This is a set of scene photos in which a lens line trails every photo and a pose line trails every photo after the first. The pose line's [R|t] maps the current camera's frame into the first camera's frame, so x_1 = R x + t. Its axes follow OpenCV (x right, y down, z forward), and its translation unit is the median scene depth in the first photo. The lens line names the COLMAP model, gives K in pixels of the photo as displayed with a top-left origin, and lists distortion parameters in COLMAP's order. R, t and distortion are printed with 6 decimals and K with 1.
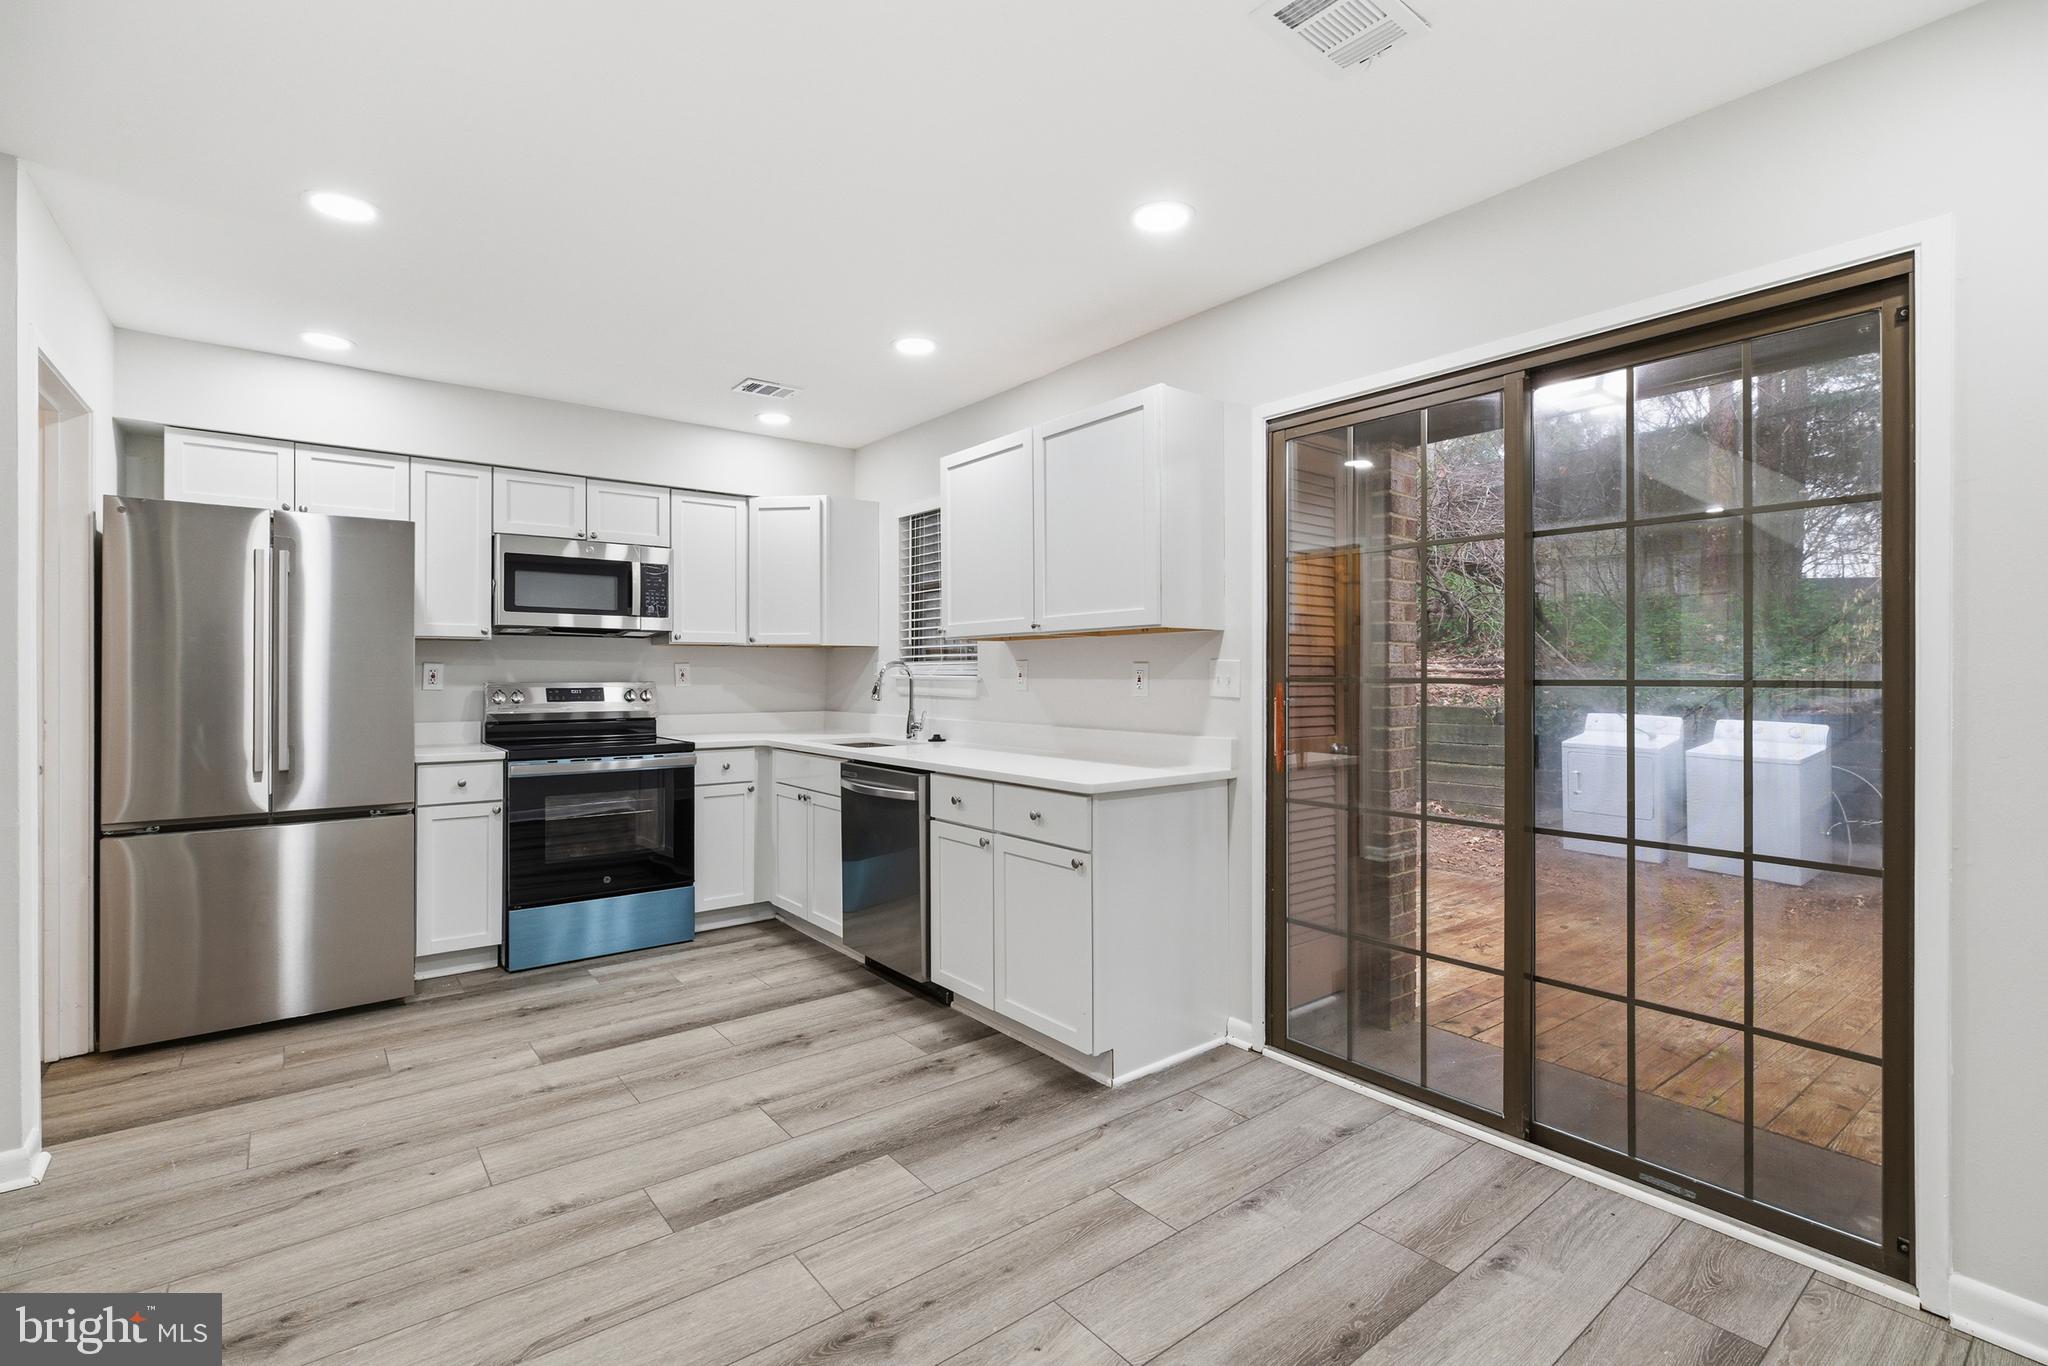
lens RADIAL K [[922.1, 0, 1024.0], [0, 922.1, 683.0], [0, 0, 1]] dist [-0.007954, 0.000067]
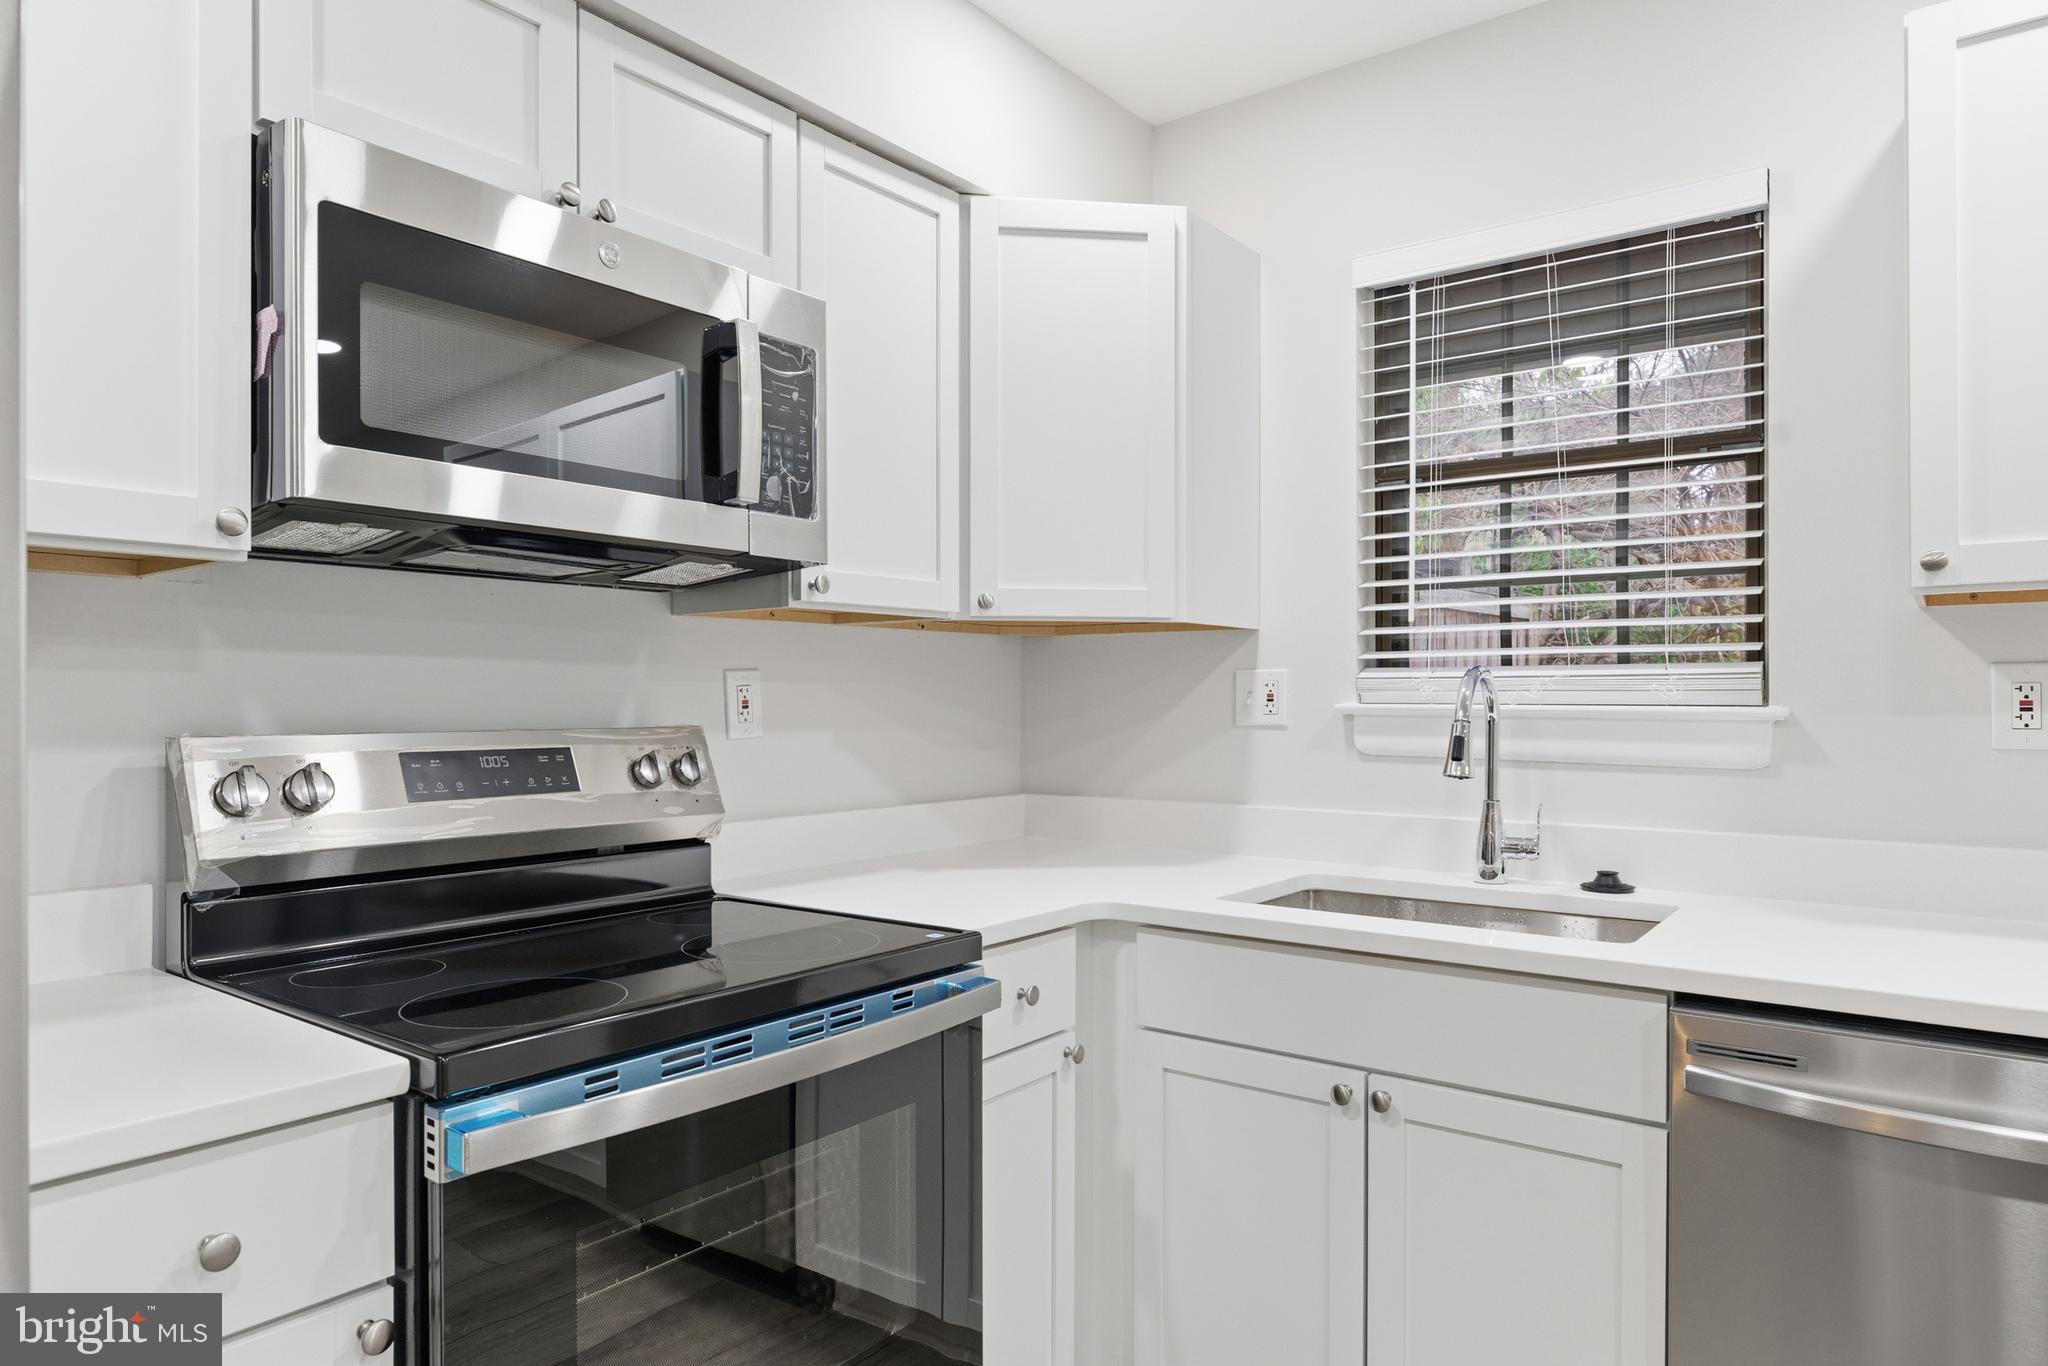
lens RADIAL K [[1278.3, 0, 1033.0], [0, 1278.3, 684.5], [0, 0, 1]] dist [0.017441, -0.000448]
pose [[0.964096, 0.001623, 0.265549, -0.610977], [0.004196, 0.999763, -0.021343, -0.008936], [-0.265521, 0.021691, 0.963861, 0.808678]]
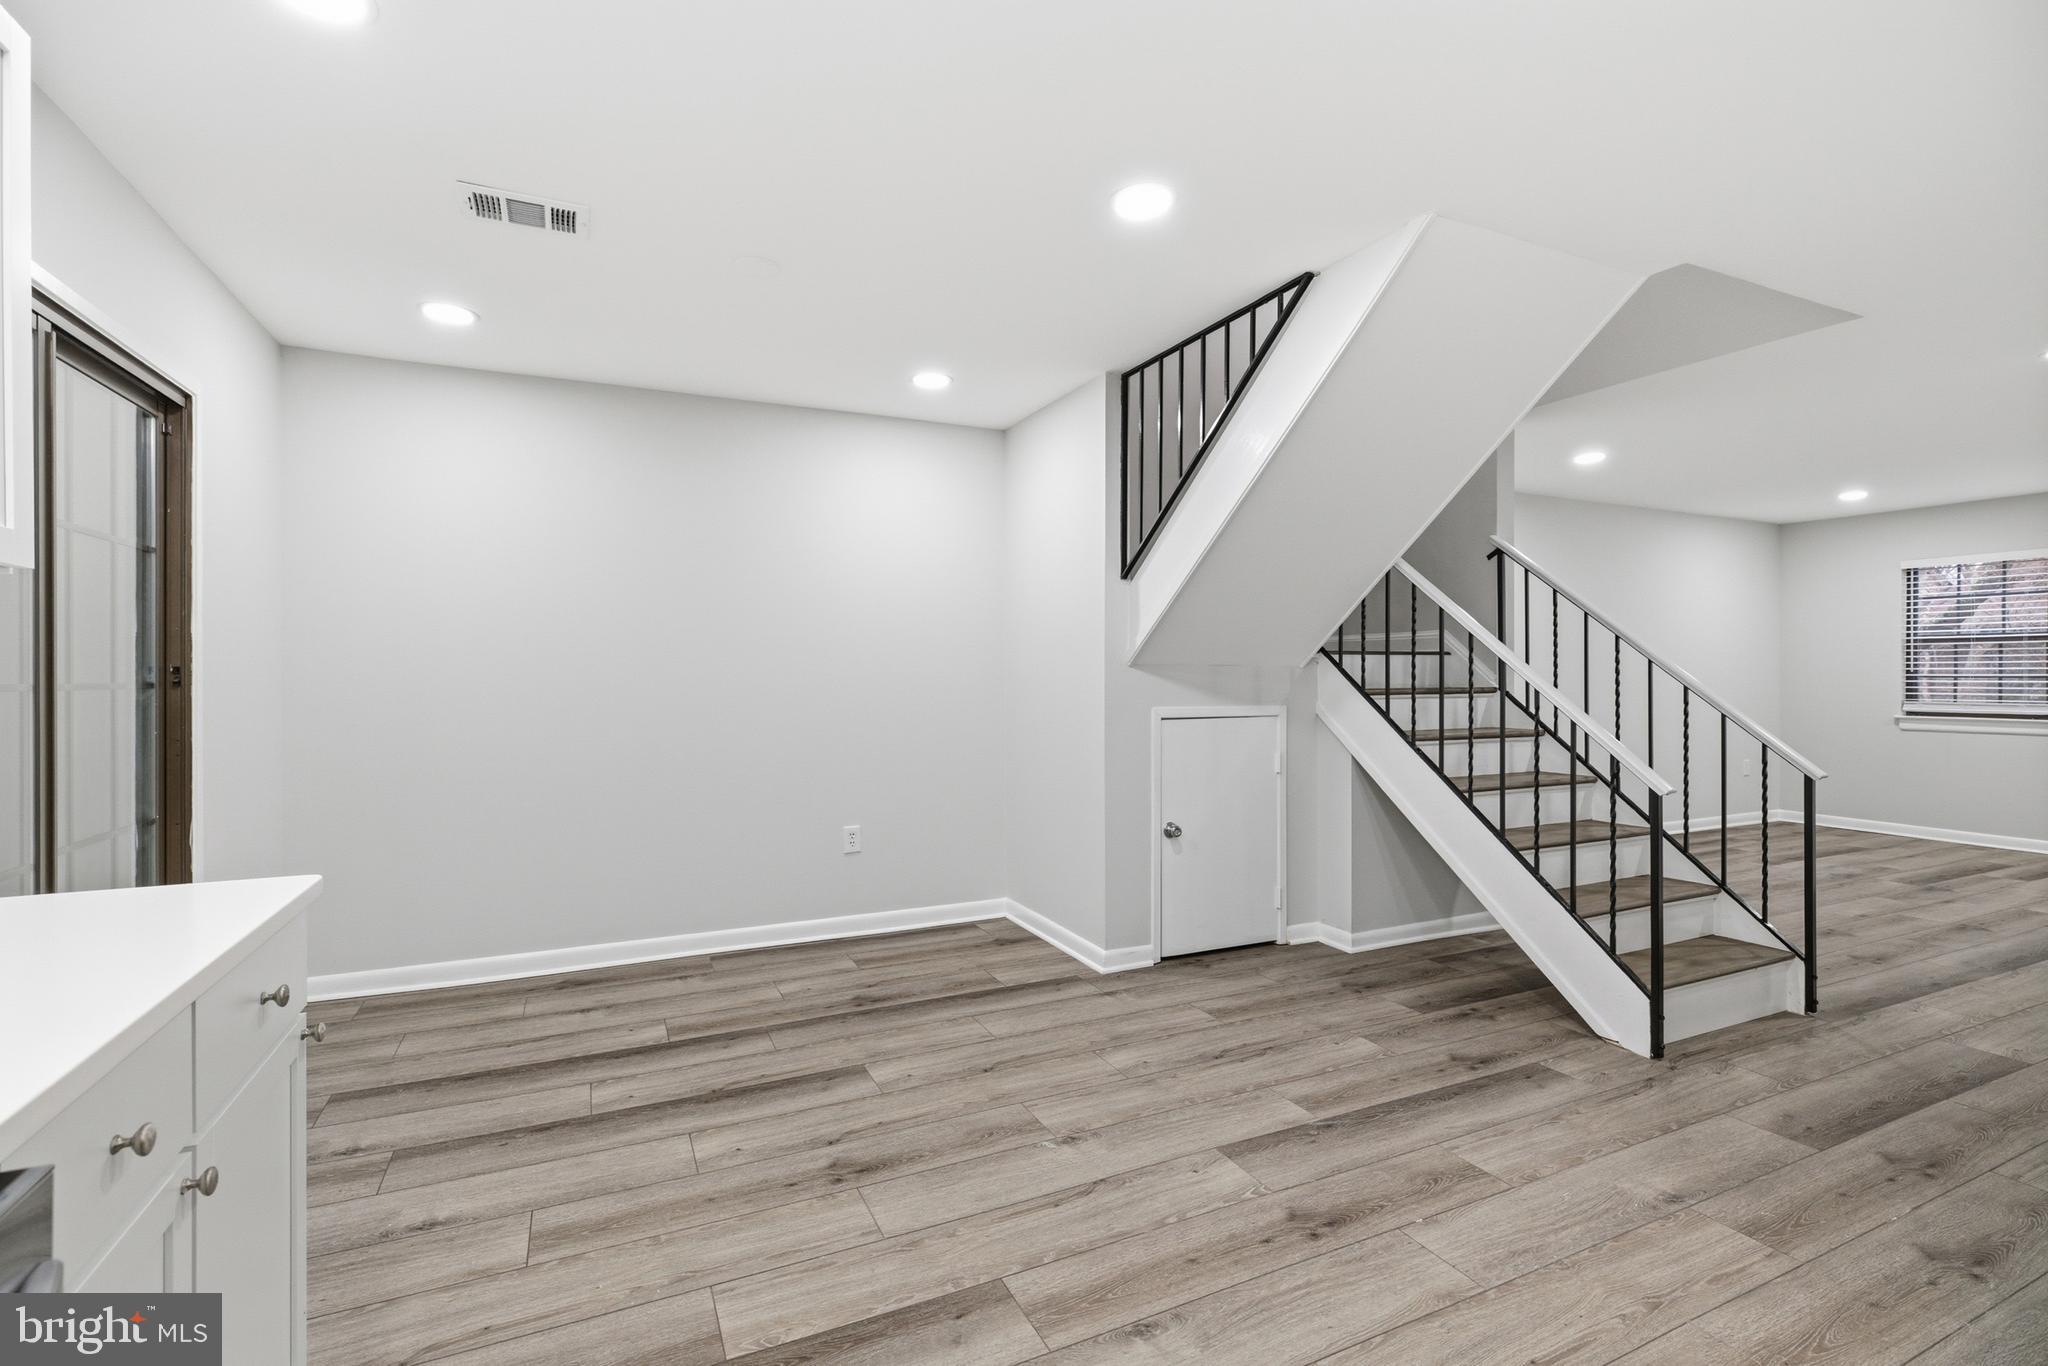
lens RADIAL K [[922.1, 0, 1024.0], [0, 922.1, 683.0], [0, 0, 1]] dist [-0.007954, 0.000067]
pose [[-0.973167, -0.000364, 0.230099, -0.400440], [0.003419, 0.999865, 0.016045, -0.010337], [-0.230074, 0.016401, -0.973035, 1.224504]]
